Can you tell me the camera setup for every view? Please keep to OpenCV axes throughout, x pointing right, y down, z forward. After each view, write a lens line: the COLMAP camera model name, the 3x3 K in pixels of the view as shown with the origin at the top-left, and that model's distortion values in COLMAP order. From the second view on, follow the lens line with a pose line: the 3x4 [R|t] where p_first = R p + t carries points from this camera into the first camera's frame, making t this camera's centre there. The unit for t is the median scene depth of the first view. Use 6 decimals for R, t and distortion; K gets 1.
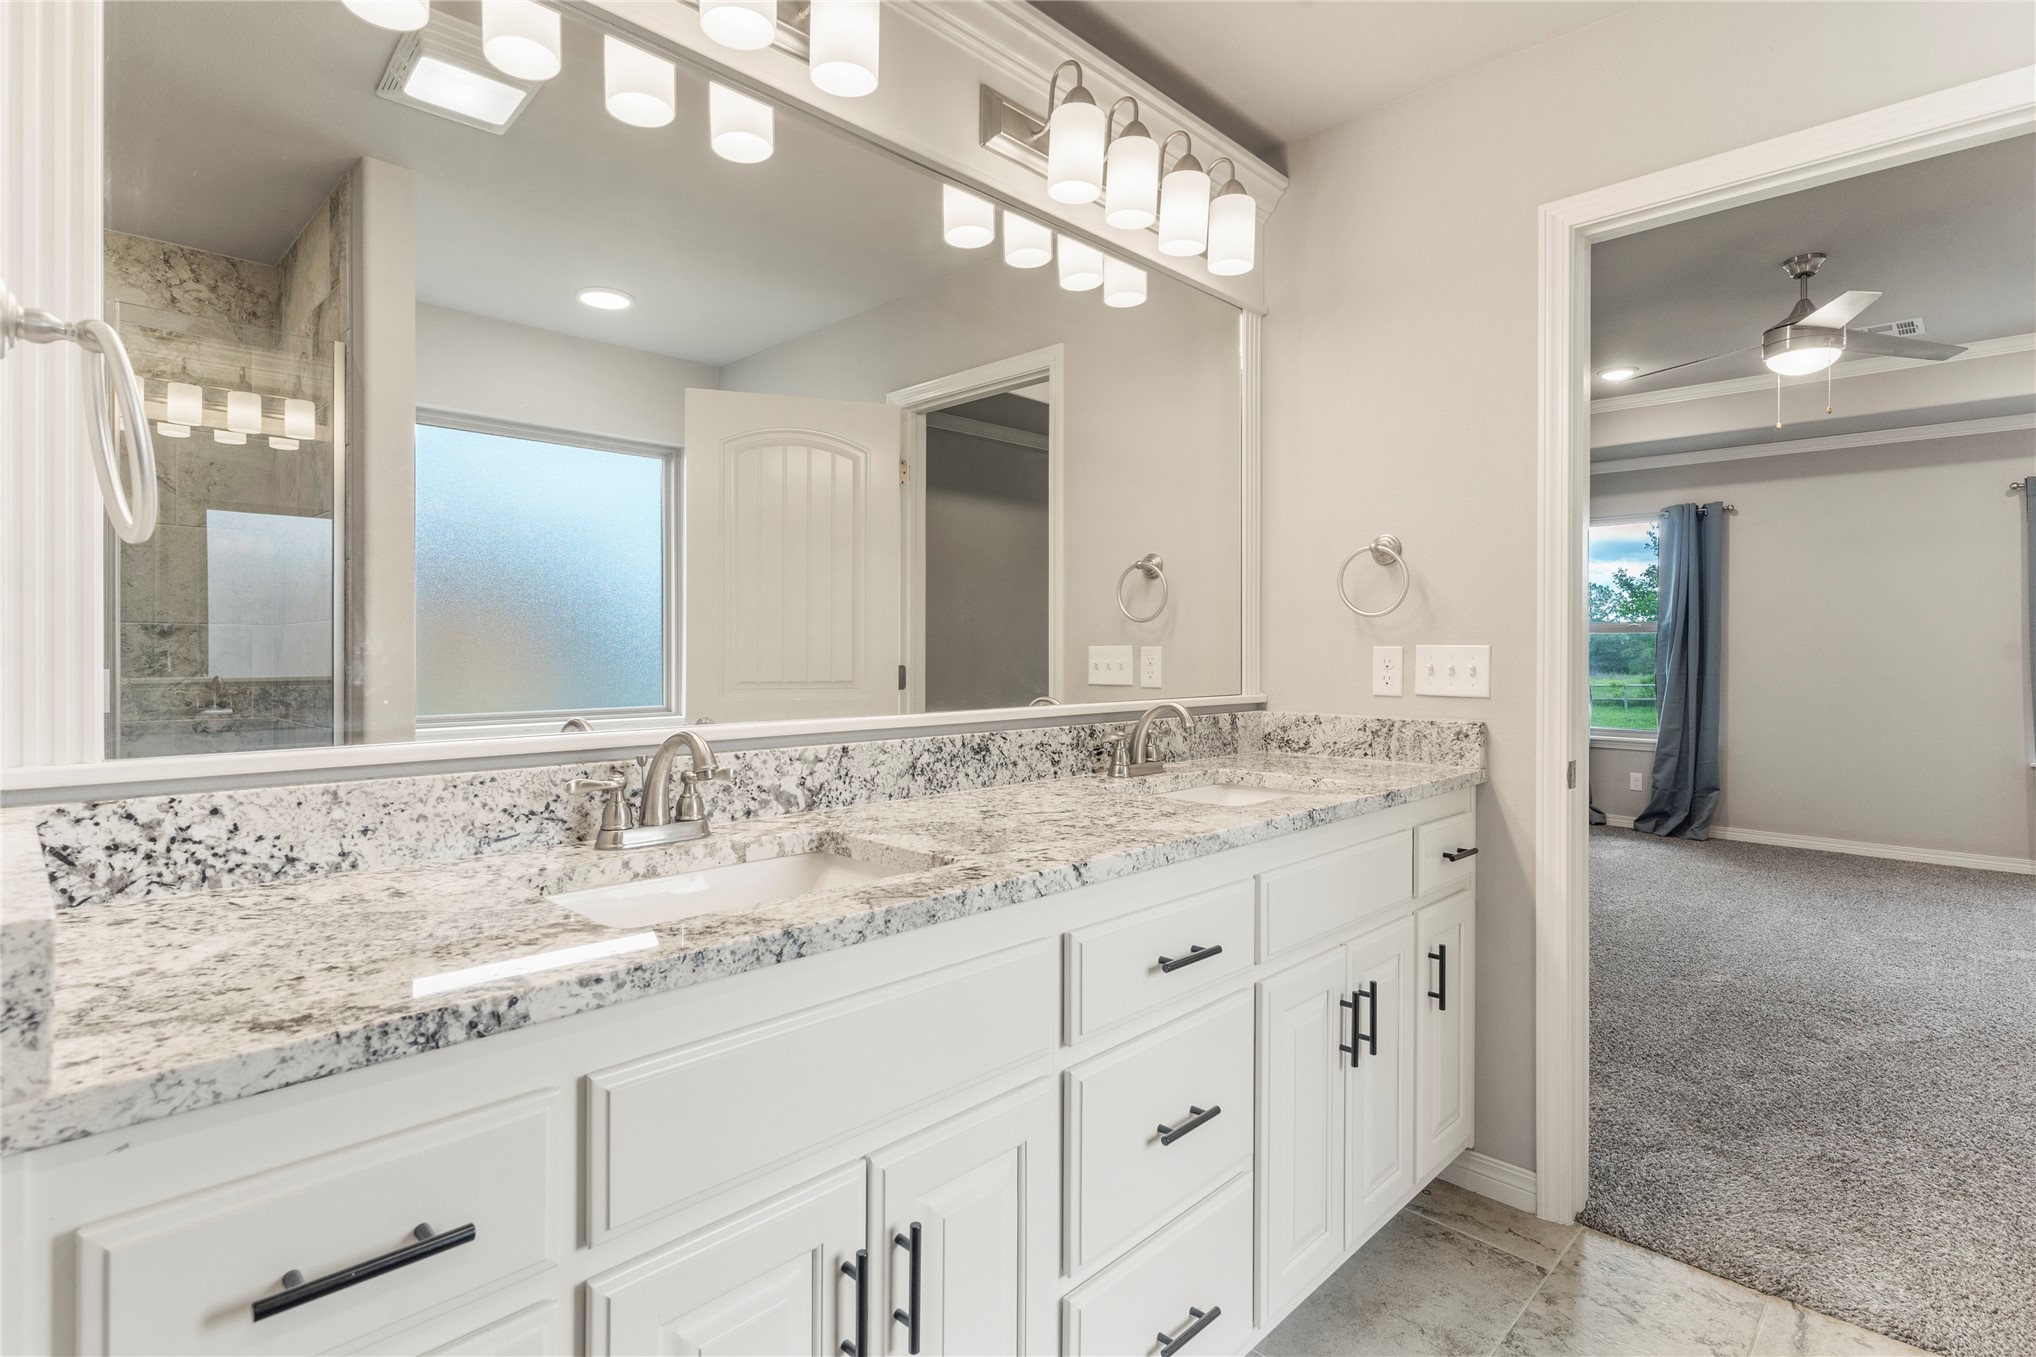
lens RADIAL K [[999.4, 0, 1006.2], [0, 999.4, 652.4], [0, 0, 1]] dist [0.003008, 0.000520]
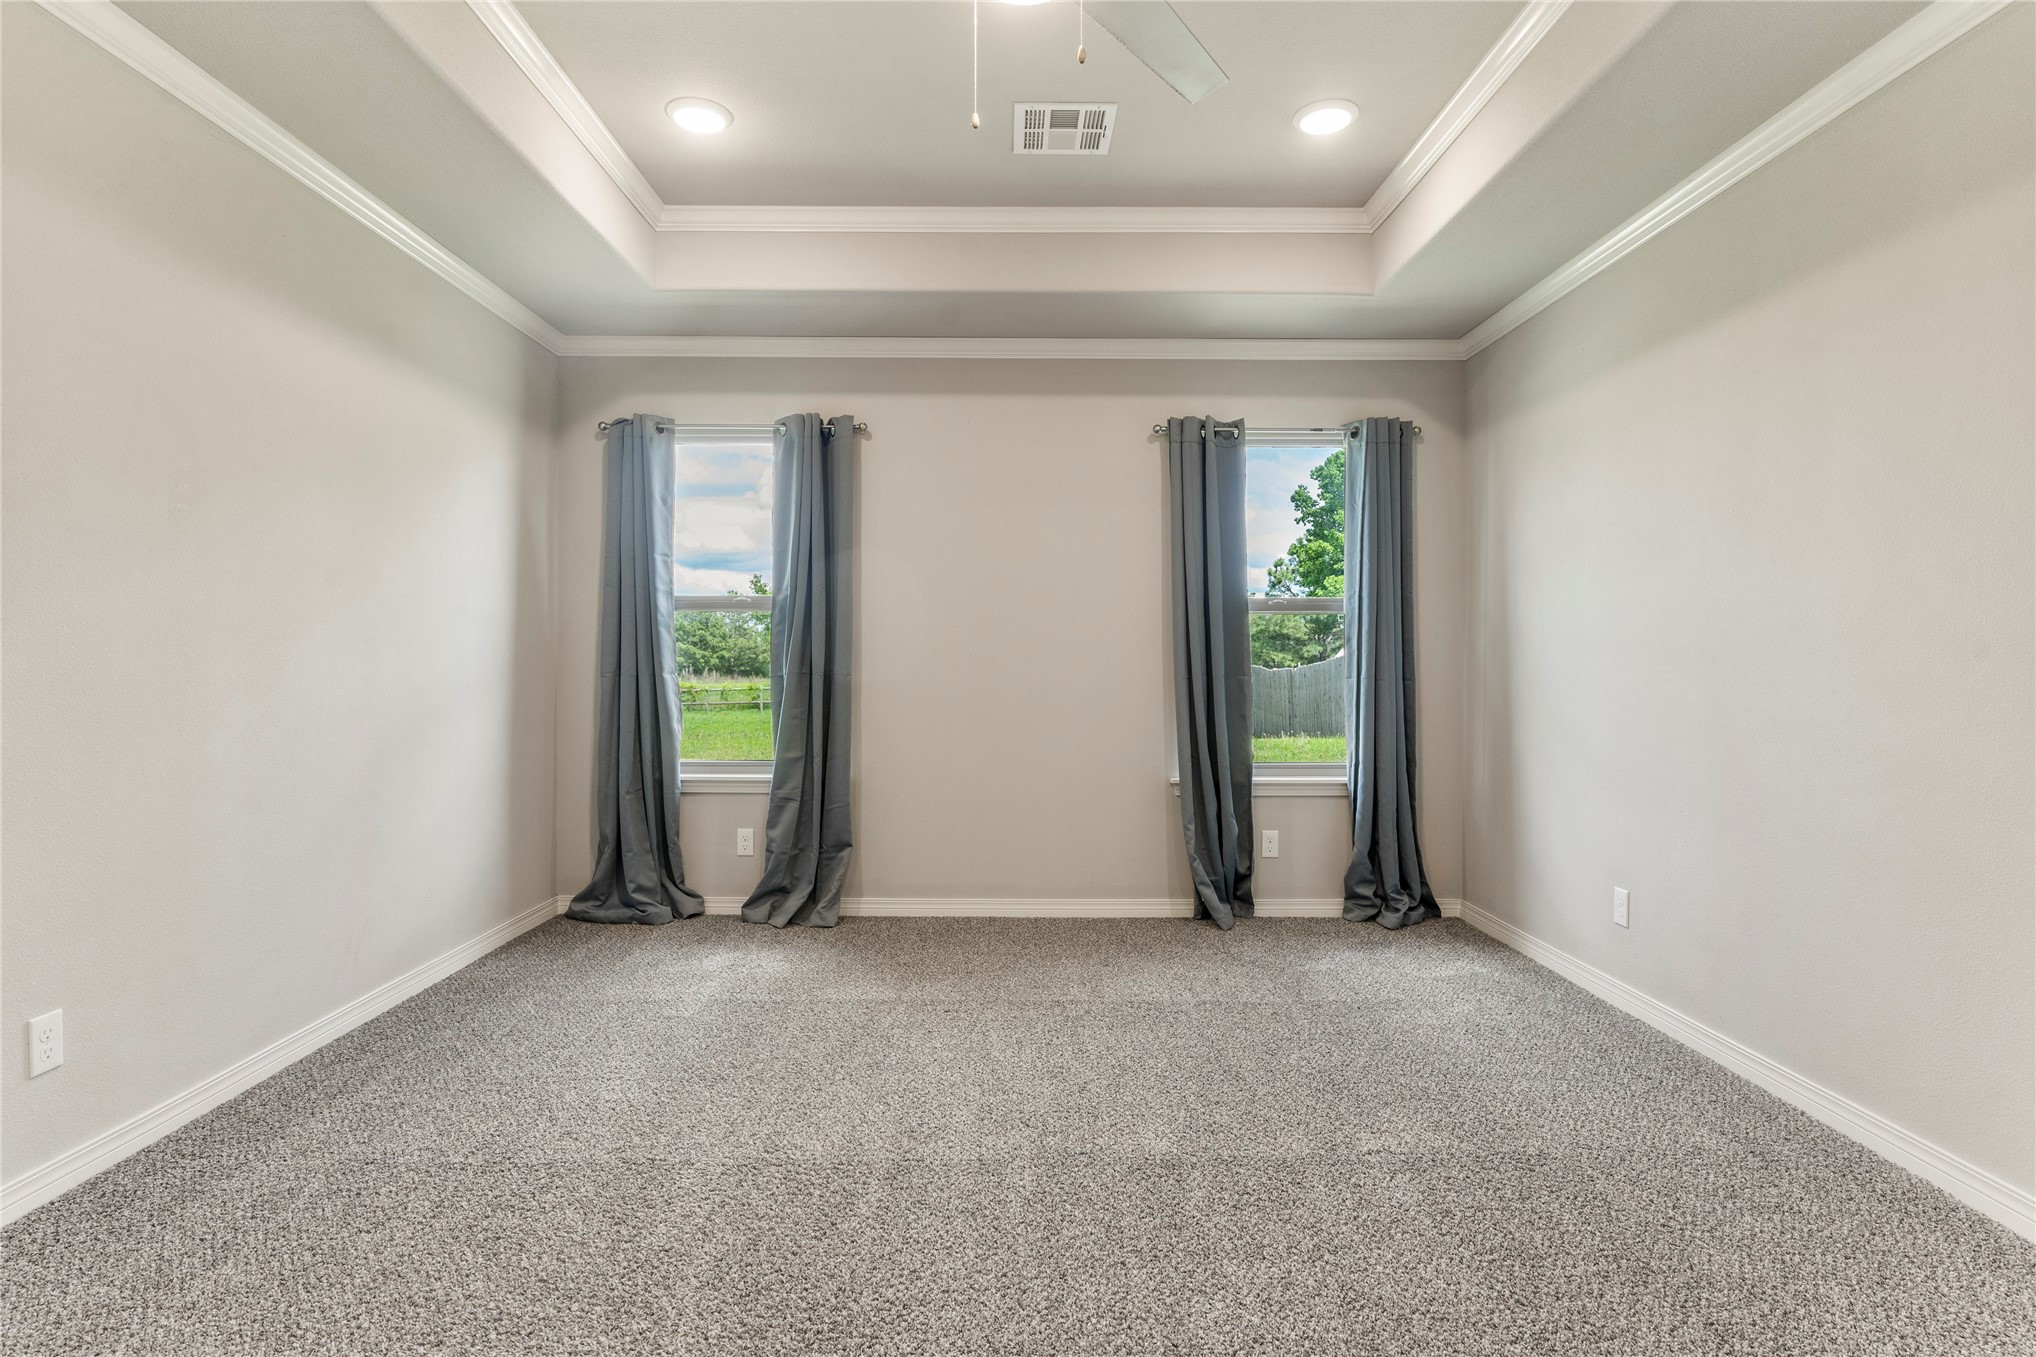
lens RADIAL K [[1086.8, 0, 1009.1], [0, 1086.8, 672.9], [0, 0, 1]] dist [-0.002142, -0.000492]
pose [[0.711956, -0.013335, 0.702097, 0.272714], [0.003100, 0.999870, 0.015847, 0.010001], [-0.702217, -0.009106, 0.711905, 0.401218]]
